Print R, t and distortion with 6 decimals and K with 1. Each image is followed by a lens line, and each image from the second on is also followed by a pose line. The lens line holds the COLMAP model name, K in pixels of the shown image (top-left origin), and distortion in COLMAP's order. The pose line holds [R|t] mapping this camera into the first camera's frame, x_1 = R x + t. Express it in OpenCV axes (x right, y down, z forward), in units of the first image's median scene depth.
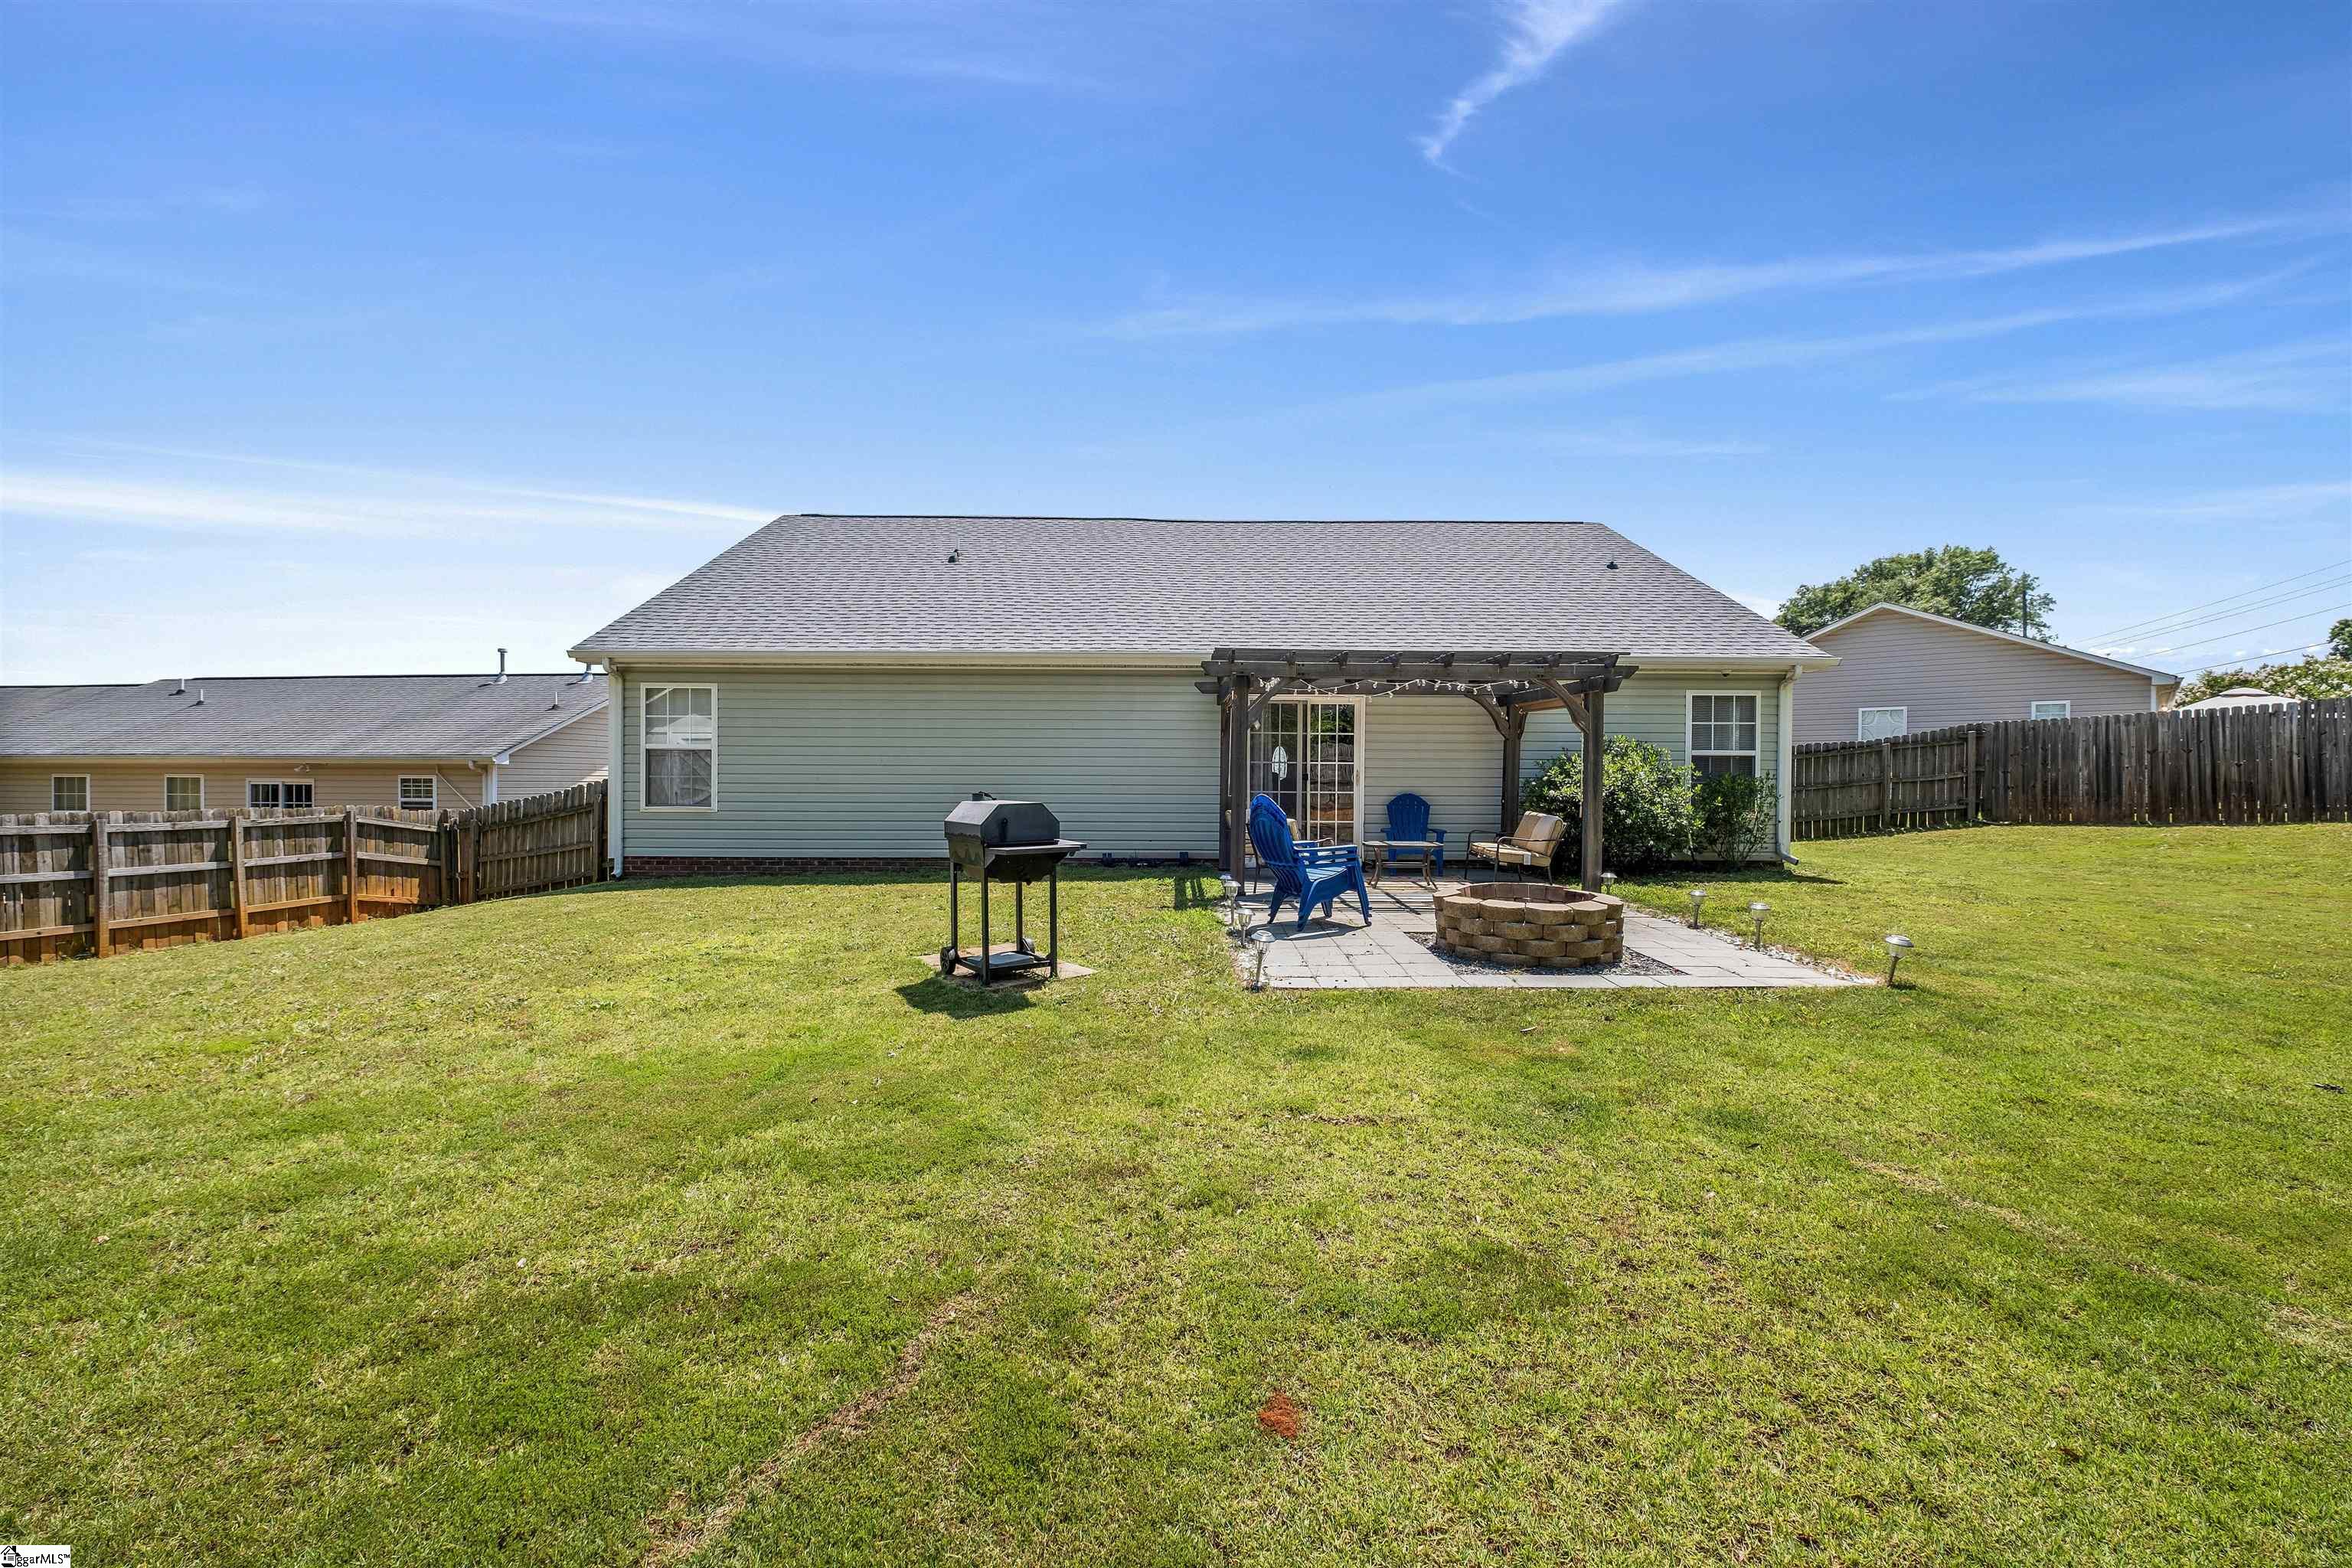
lens RADIAL K [[1019.6, 0, 1184.6], [0, 1019.6, 775.3], [0, 0, 1]] dist [0.001723, -0.002118]
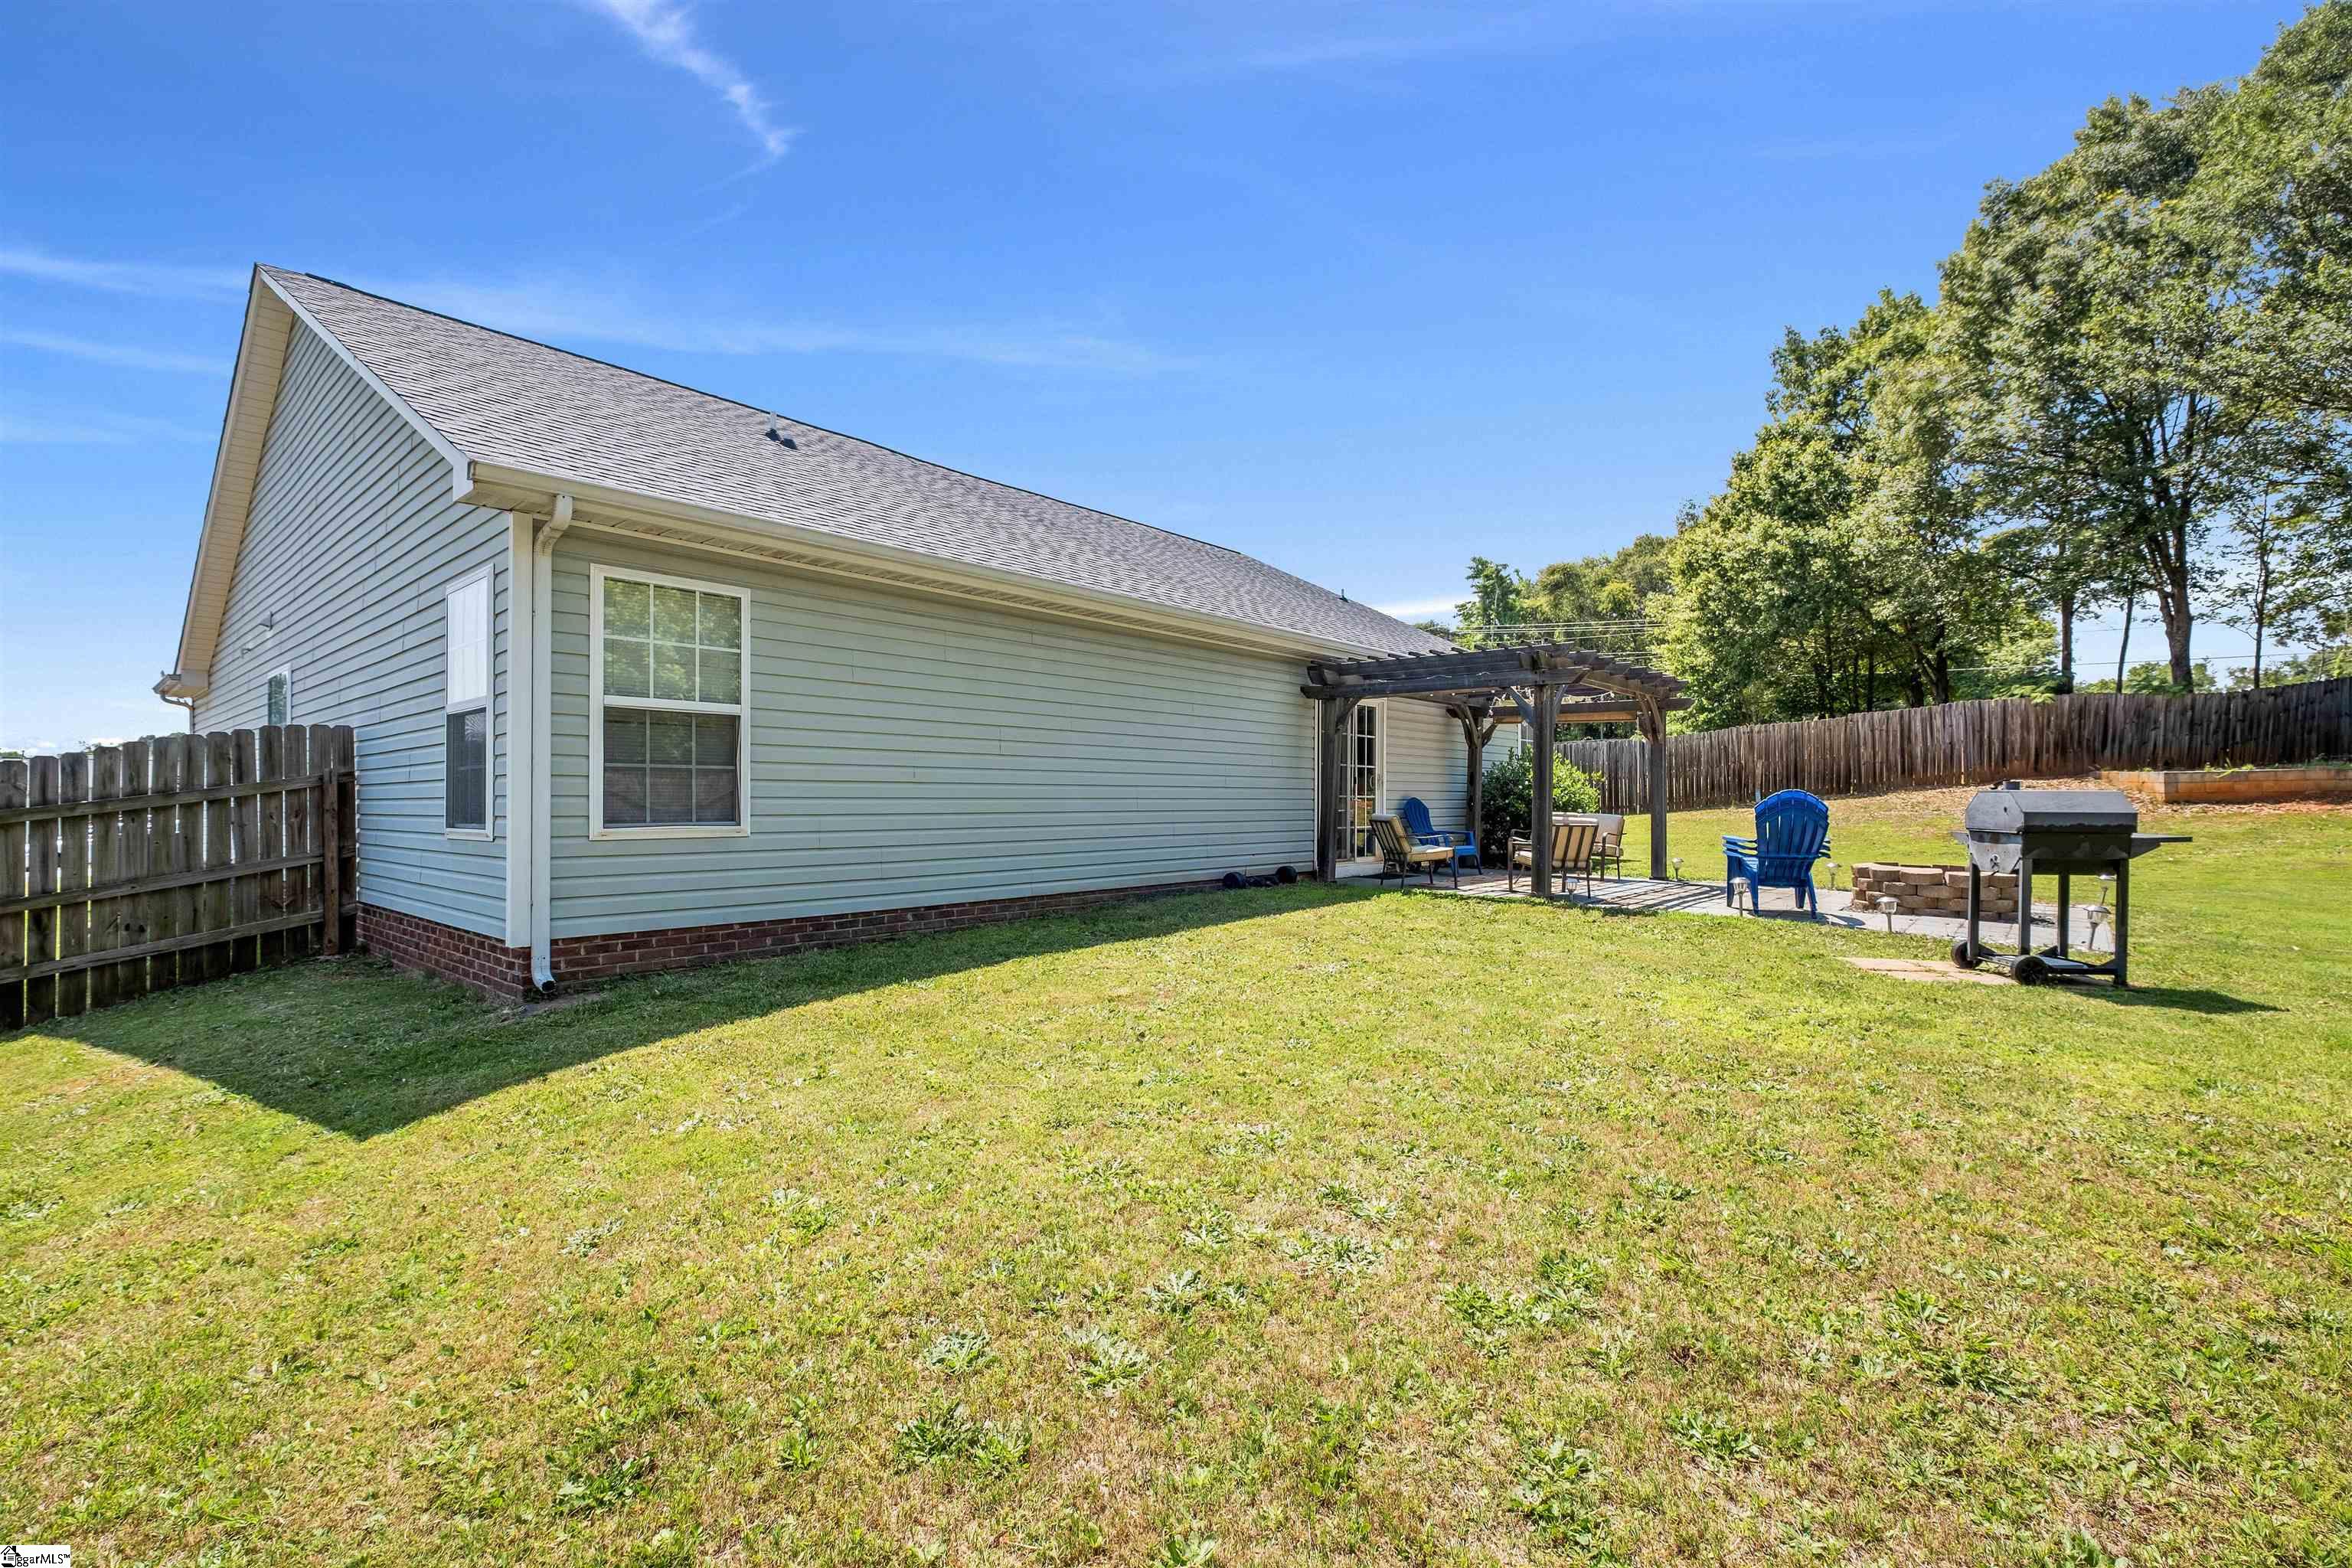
lens RADIAL K [[1019.6, 0, 1181.6], [0, 1019.6, 794.9], [0, 0, 1]] dist [0.001723, -0.002118]
pose [[0.670469, -0.000944, 0.741937, -0.688948], [0.003764, 0.999991, -0.002130, 0.016876], [-0.741928, 0.004221, 0.670467, 0.482285]]
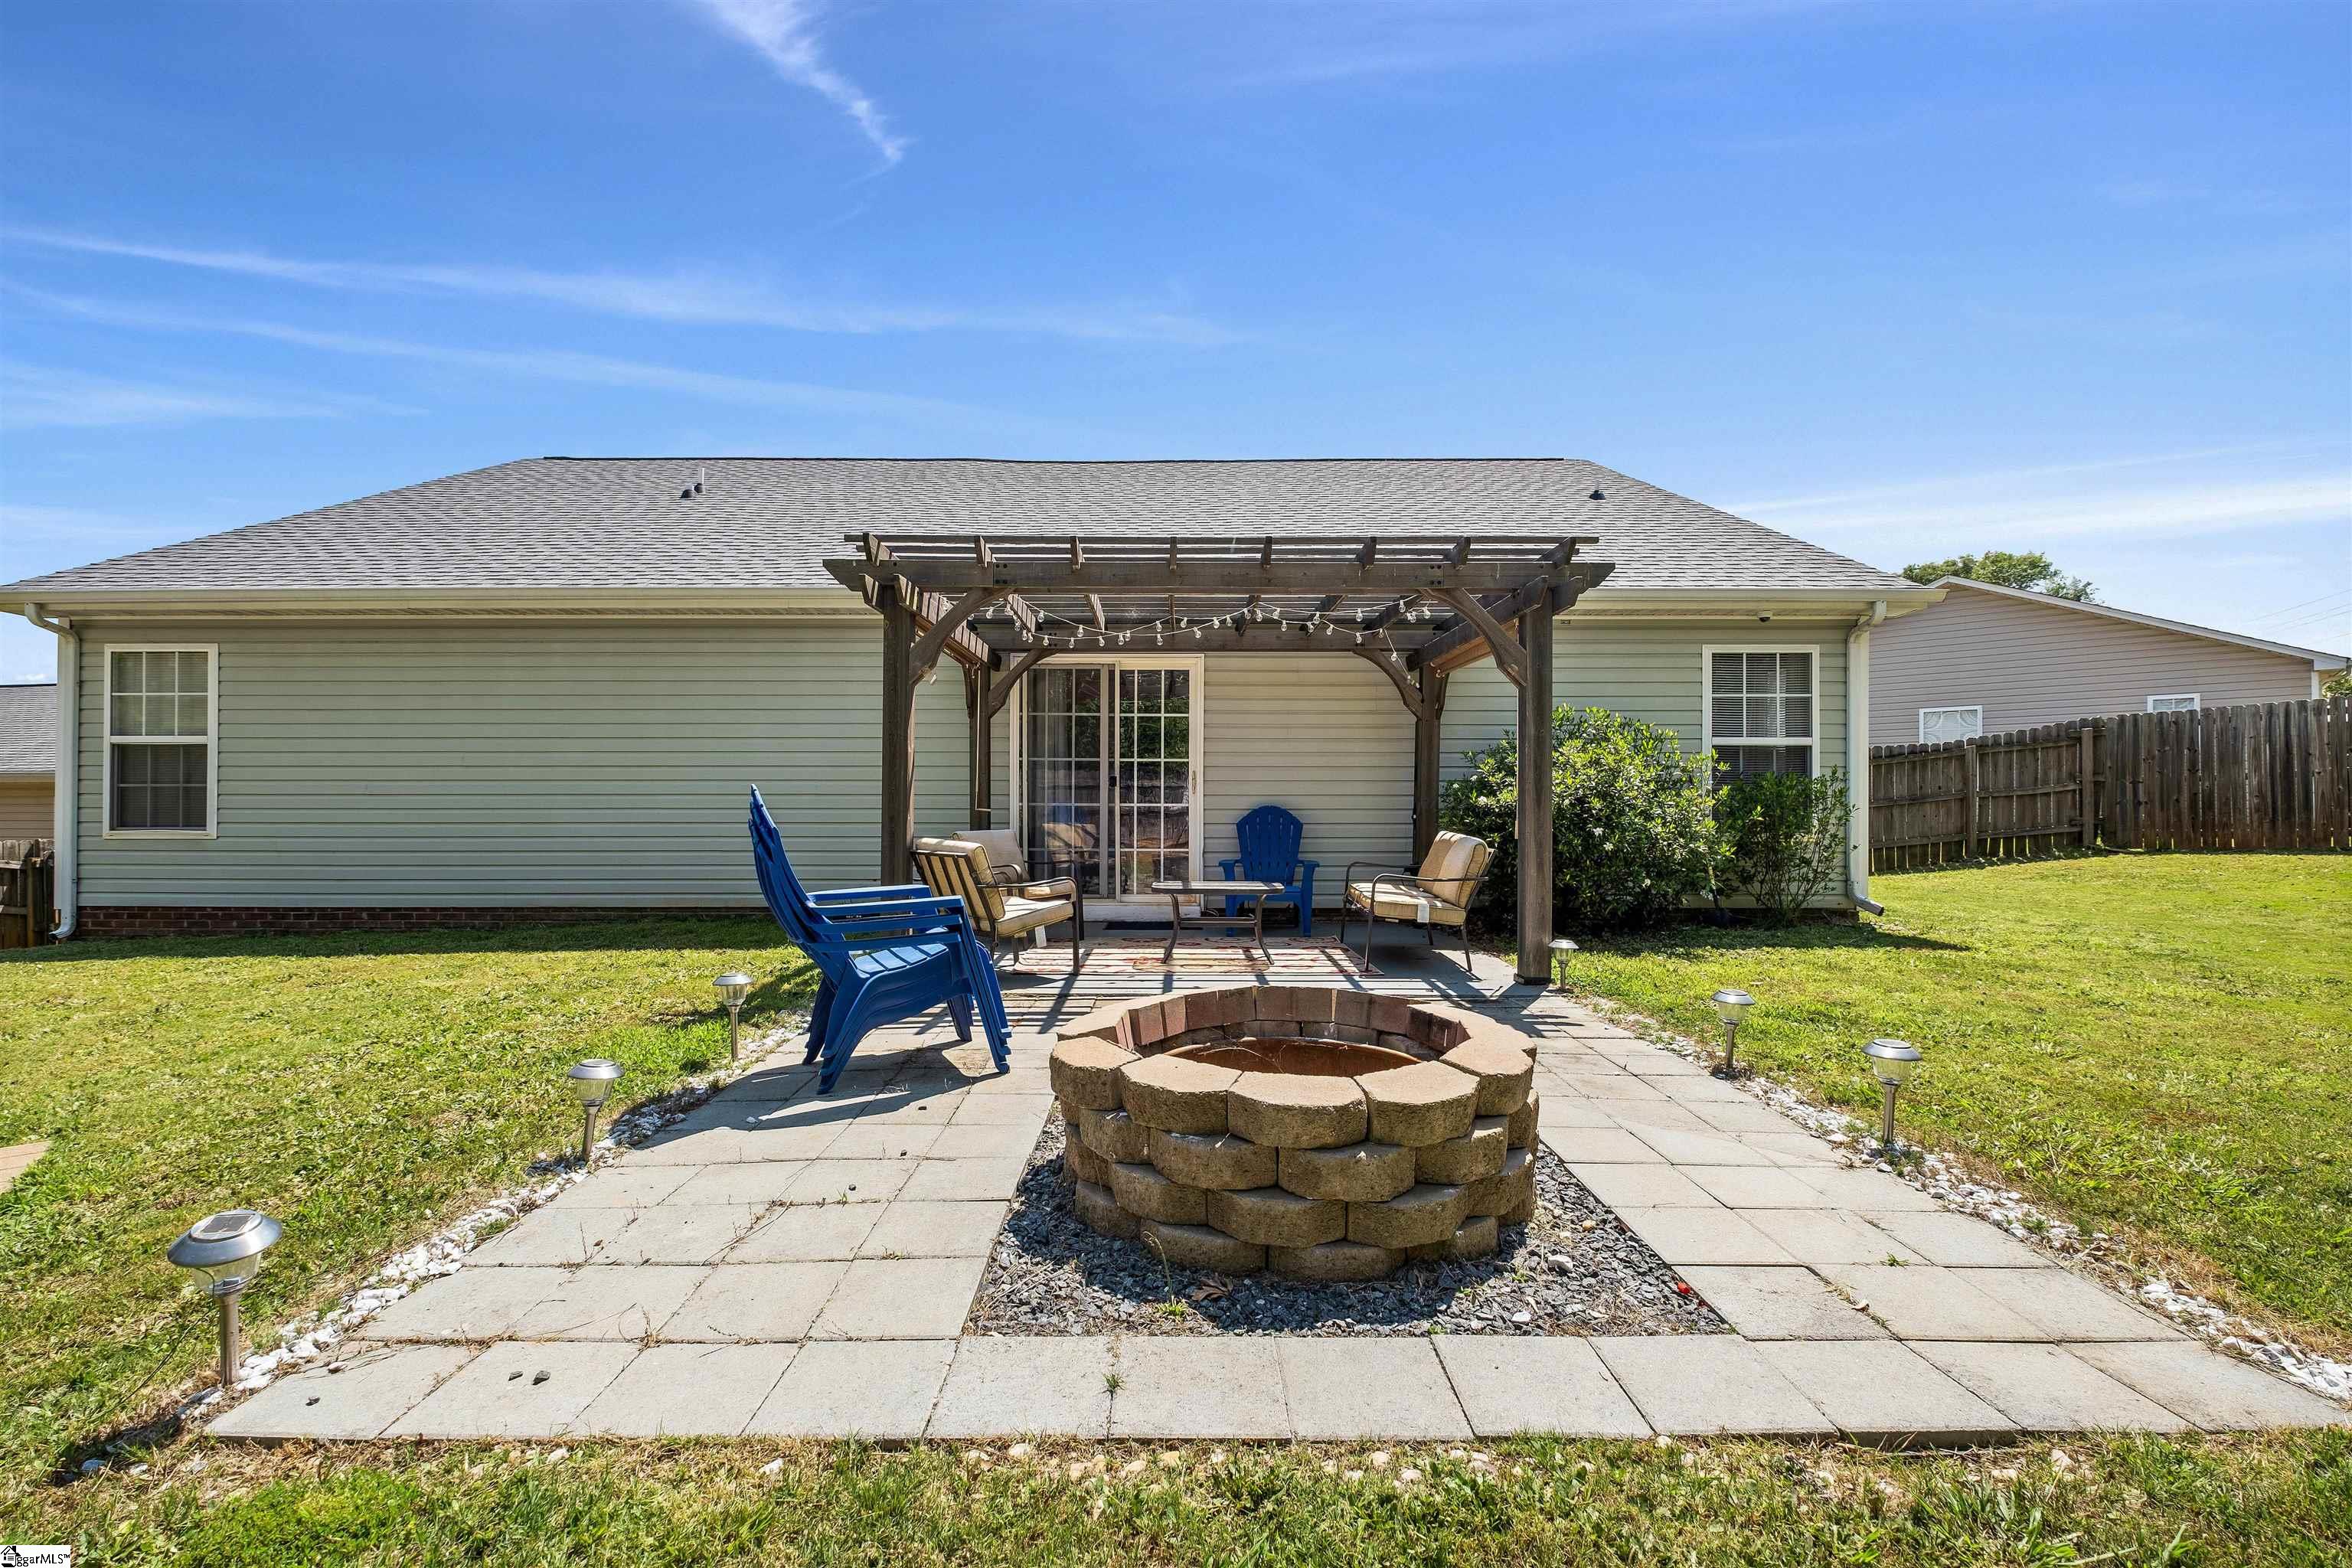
lens RADIAL K [[1019.6, 0, 1175.2], [0, 1019.6, 793.0], [0, 0, 1]] dist [0.001723, -0.002118]
pose [[0.999779, -0.004671, -0.020481, 0.171817], [0.004356, 0.999872, -0.015407, 0.019244], [0.020551, 0.015314, 0.999672, 0.350710]]
